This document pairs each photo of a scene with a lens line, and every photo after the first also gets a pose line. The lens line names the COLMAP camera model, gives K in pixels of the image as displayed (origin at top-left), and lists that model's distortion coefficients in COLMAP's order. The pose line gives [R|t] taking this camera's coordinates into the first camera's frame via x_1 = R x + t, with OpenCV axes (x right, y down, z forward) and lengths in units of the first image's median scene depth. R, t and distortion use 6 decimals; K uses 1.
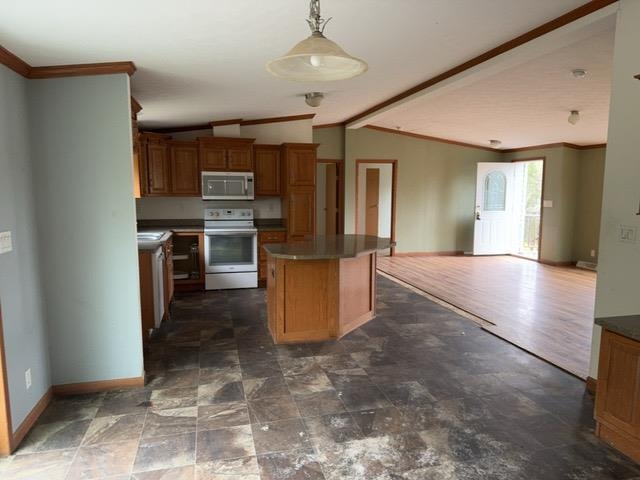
lens RADIAL K [[447.4, 0, 317.5], [0, 447.4, 245.5], [0, 0, 1]] dist [0.067046, -0.068522]
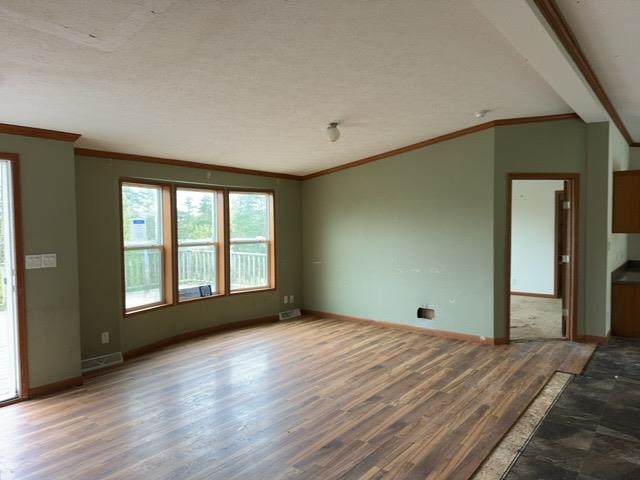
lens RADIAL K [[447.4, 0, 325.4], [0, 447.4, 240.5], [0, 0, 1]] dist [0.067046, -0.068522]
pose [[-0.620683, -0.029860, 0.783493, -0.028042], [0.103972, 0.987315, 0.119994, -0.228756], [-0.777138, 0.155940, -0.609705, 1.756384]]
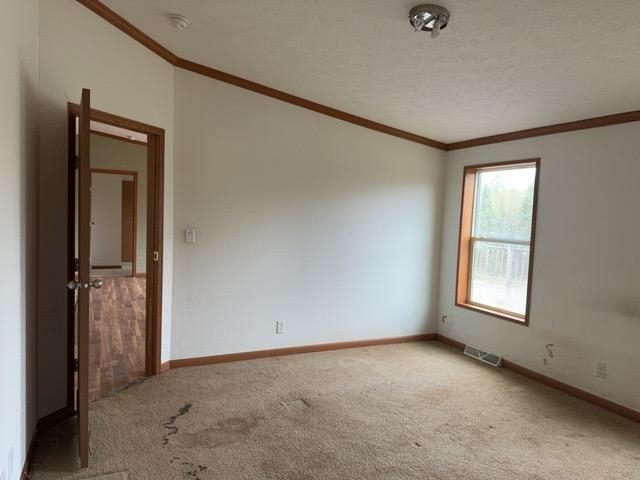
lens RADIAL K [[447.4, 0, 317.4], [0, 447.4, 244.5], [0, 0, 1]] dist [0.067046, -0.068522]
pose [[0.978673, 0.024213, 0.203991, 0.641877], [-0.013689, 0.998509, -0.052846, 0.005601], [-0.204966, 0.048927, 0.977545, 0.031211]]
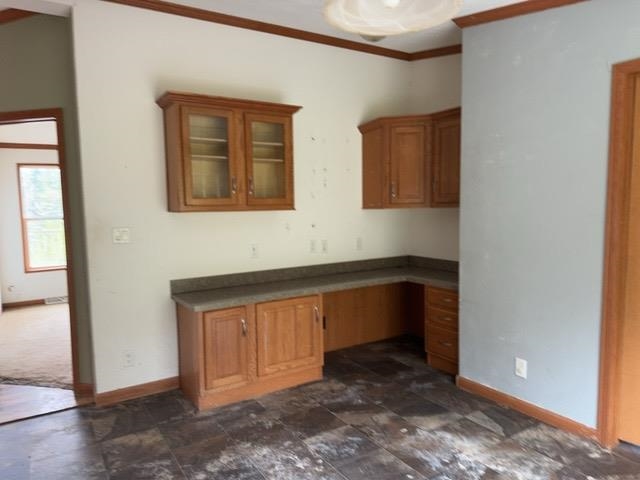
lens RADIAL K [[447.4, 0, 328.6], [0, 447.4, 238.6], [0, 0, 1]] dist [0.067046, -0.068522]
pose [[-0.323177, -0.078180, 0.943104, -0.263768], [0.140428, 0.981586, 0.129492, -0.051101], [-0.935861, 0.174287, -0.306247, 0.508413]]
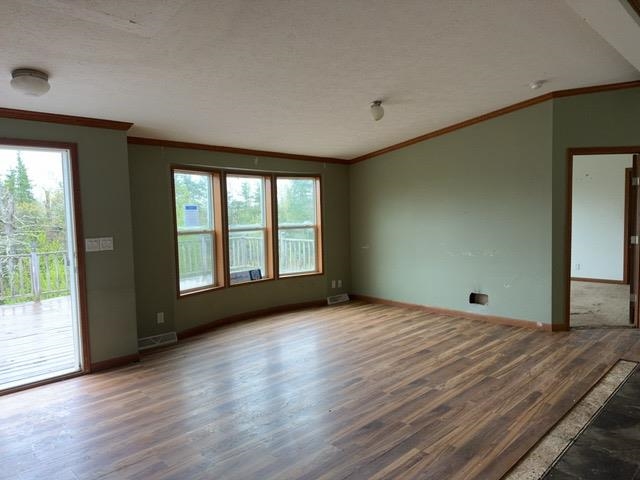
lens RADIAL K [[447.4, 0, 327.5], [0, 447.4, 241.6], [0, 0, 1]] dist [0.067046, -0.068522]
pose [[-0.524017, -0.046922, 0.850414, -0.034318], [0.128776, 0.982637, 0.133568, -0.213109], [-0.841916, 0.179505, -0.508876, 1.735523]]
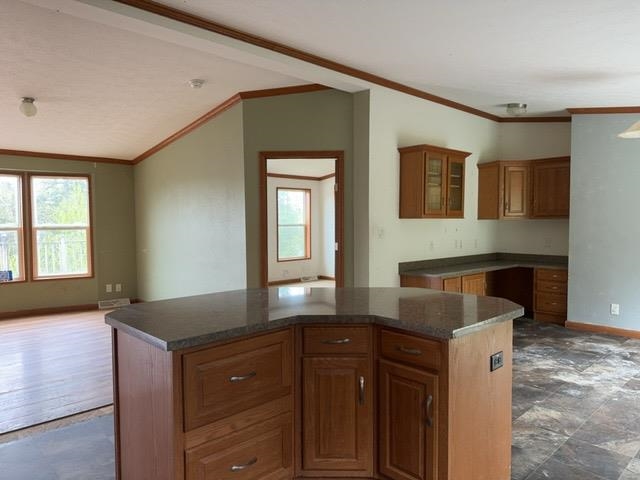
lens RADIAL K [[447.4, 0, 321.5], [0, 447.4, 244.2], [0, 0, 1]] dist [0.067046, -0.068522]
pose [[-0.499007, -0.050628, 0.865118, -0.354054], [0.114840, 0.985624, 0.123921, -0.123468], [-0.858955, 0.161188, -0.486020, 1.152204]]
